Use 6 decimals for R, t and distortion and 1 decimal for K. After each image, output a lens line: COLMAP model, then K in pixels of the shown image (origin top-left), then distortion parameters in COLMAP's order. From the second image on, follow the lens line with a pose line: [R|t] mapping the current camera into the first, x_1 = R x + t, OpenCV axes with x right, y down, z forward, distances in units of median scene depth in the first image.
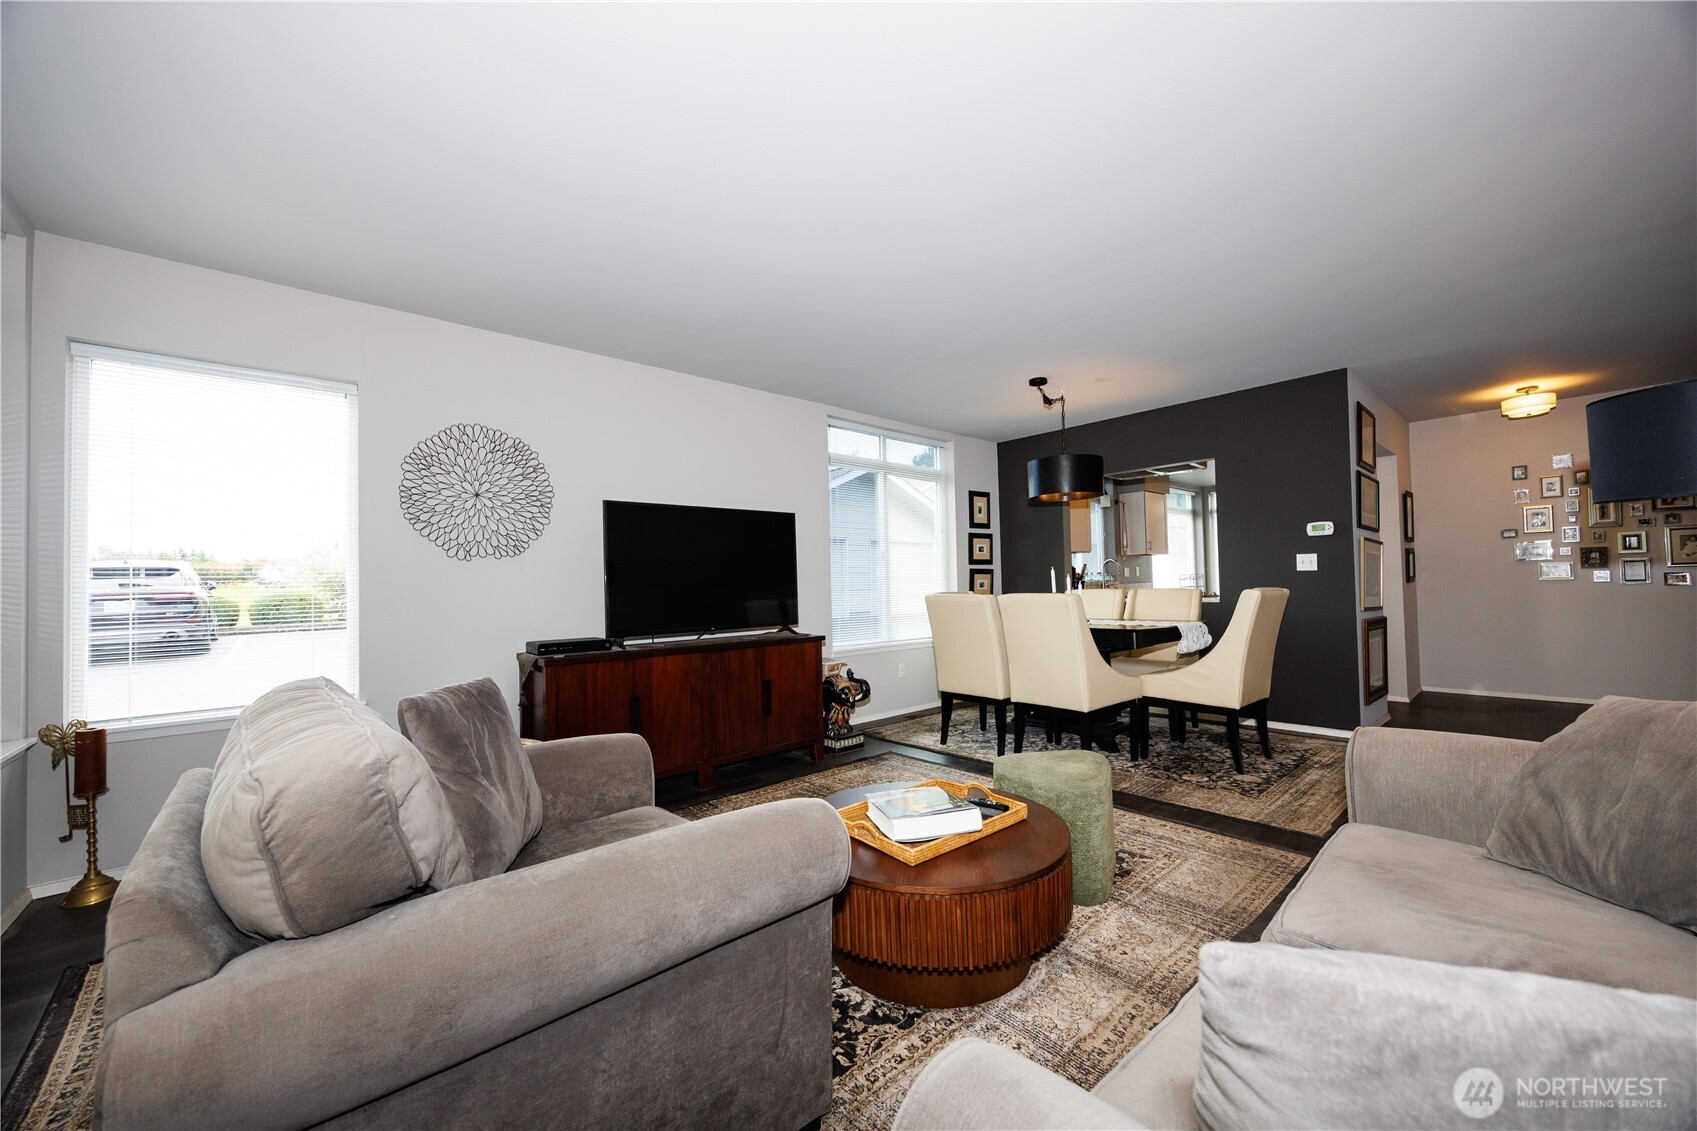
lens RADIAL K [[663.8, 0, 847.6], [0, 663.8, 568.5], [0, 0, 1]] dist [0.006363, -0.000293]
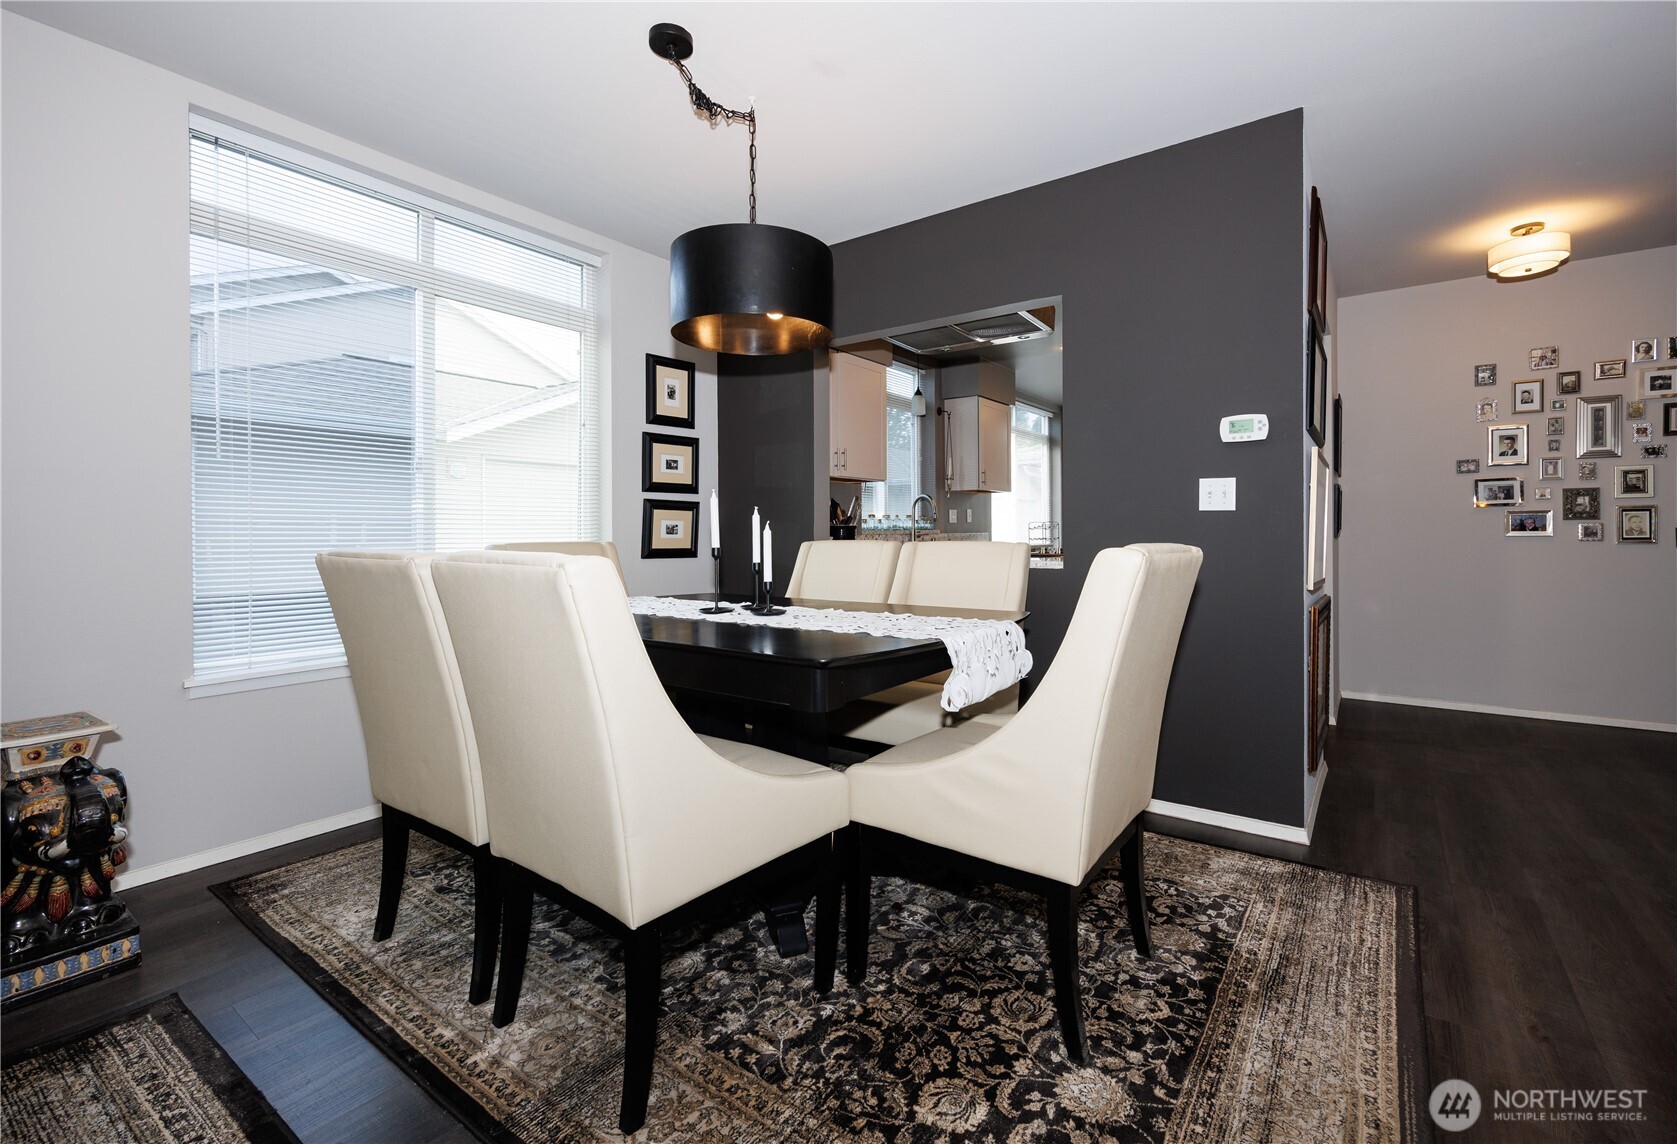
lens RADIAL K [[733.3, 0, 856.1], [0, 733.3, 533.3], [0, 0, 1]] dist [0.001199, 0.000562]
pose [[0.978728, 0.016126, 0.204529, 0.269781], [-0.021641, 0.999459, 0.024756, 0.011118], [-0.204019, -0.028655, 0.978547, 0.448020]]
